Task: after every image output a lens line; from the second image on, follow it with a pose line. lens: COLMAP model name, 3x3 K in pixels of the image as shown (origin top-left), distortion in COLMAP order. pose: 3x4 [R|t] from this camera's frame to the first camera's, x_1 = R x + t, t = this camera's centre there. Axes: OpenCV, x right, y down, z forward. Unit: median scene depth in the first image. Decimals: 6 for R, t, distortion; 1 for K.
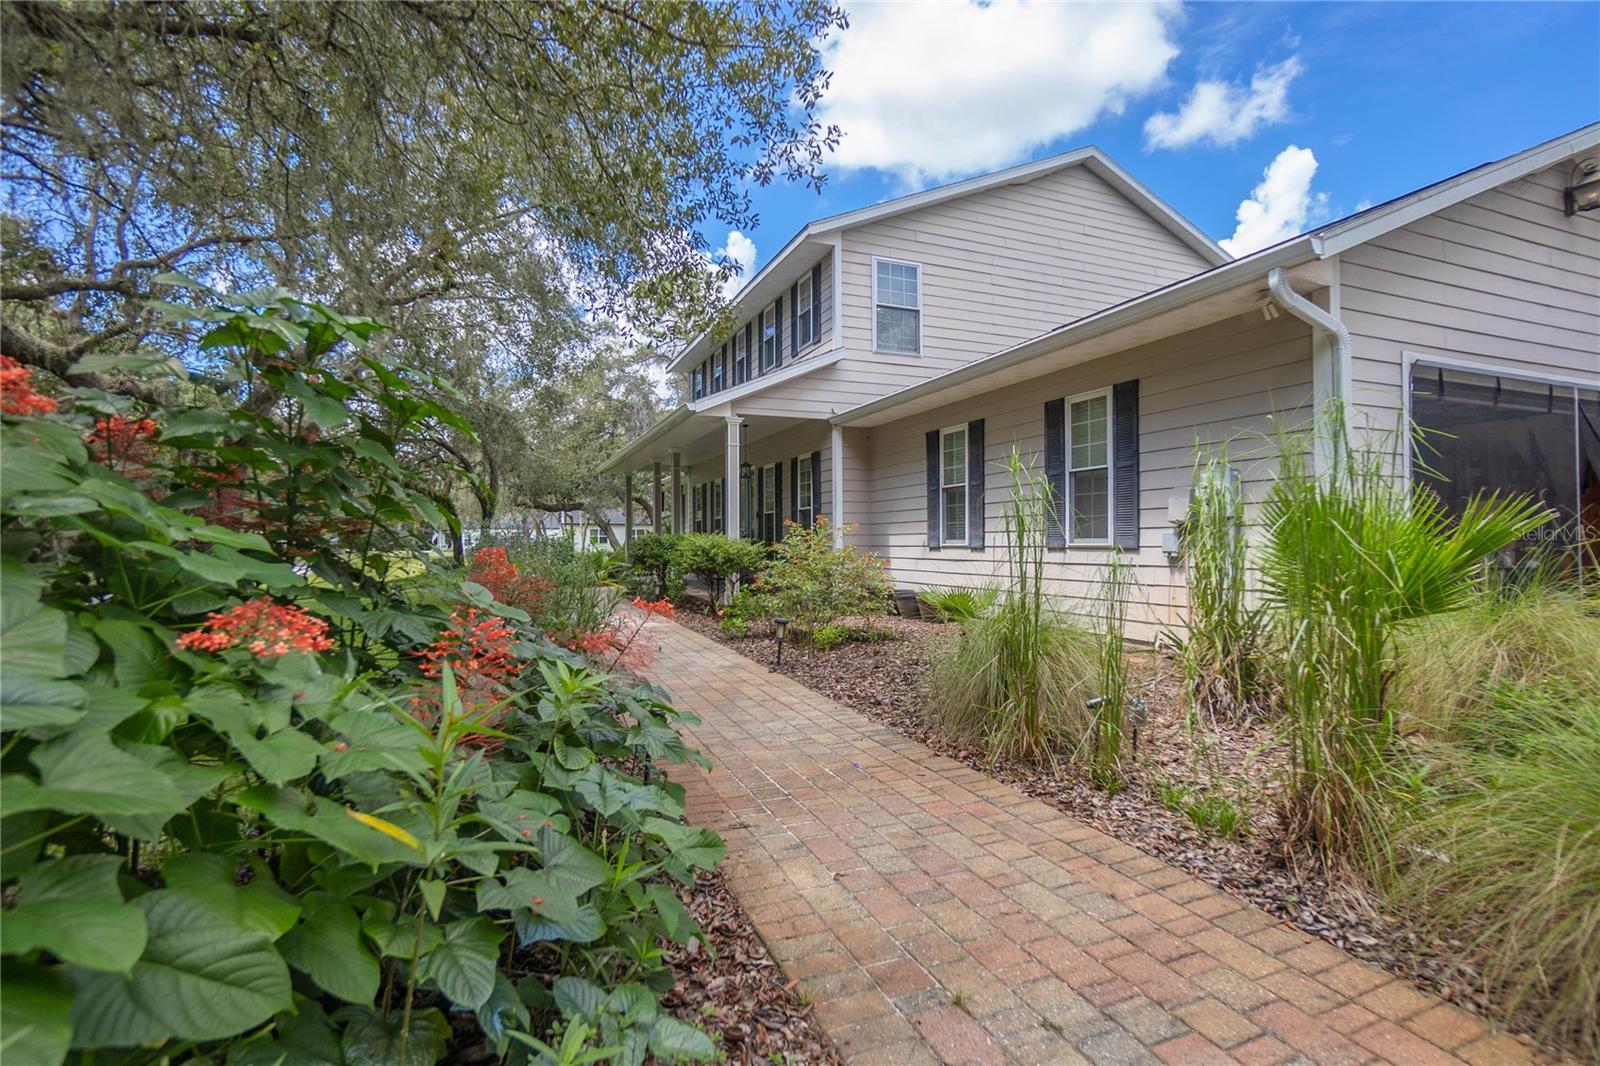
lens RADIAL K [[778.1, 0, 799.1], [0, 778.1, 533.3], [0, 0, 1]] dist [-0.012130, 0.003232]
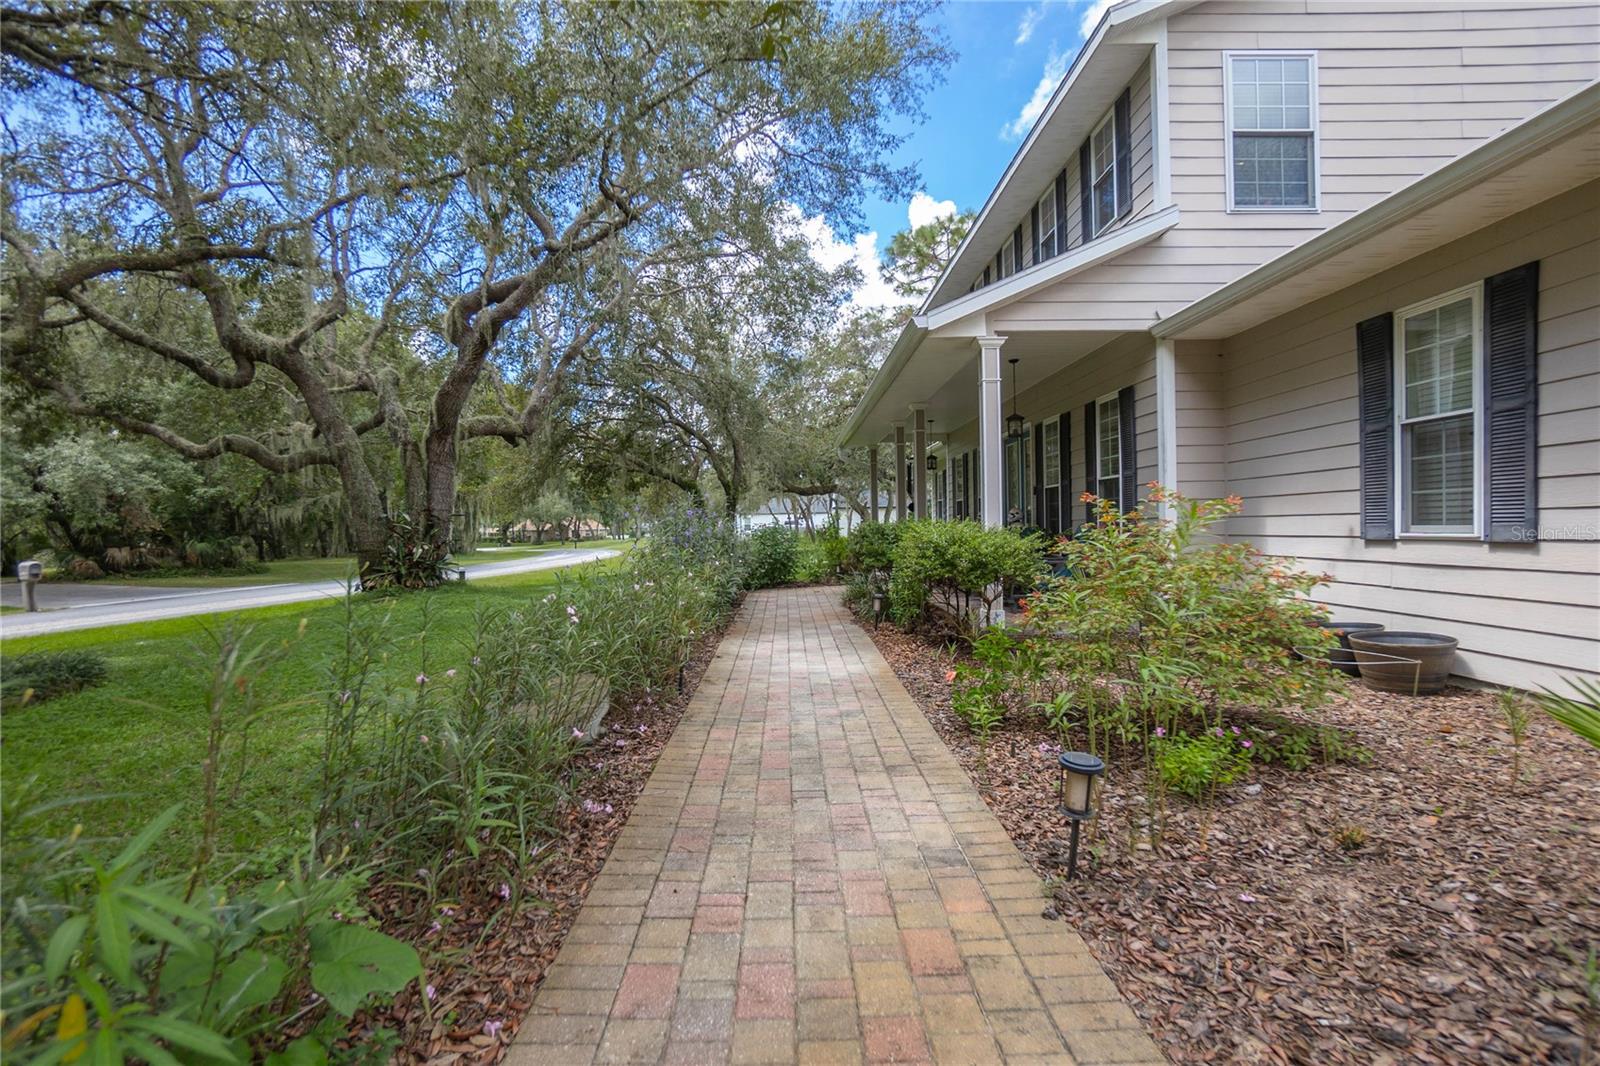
lens RADIAL K [[778.1, 0, 795.5], [0, 778.1, 527.1], [0, 0, 1]] dist [-0.012130, 0.003232]
pose [[0.935491, -0.013510, -0.353093, -0.009553], [0.018804, 0.999756, 0.011566, -0.003235], [0.352851, -0.017459, 0.935517, 0.319660]]
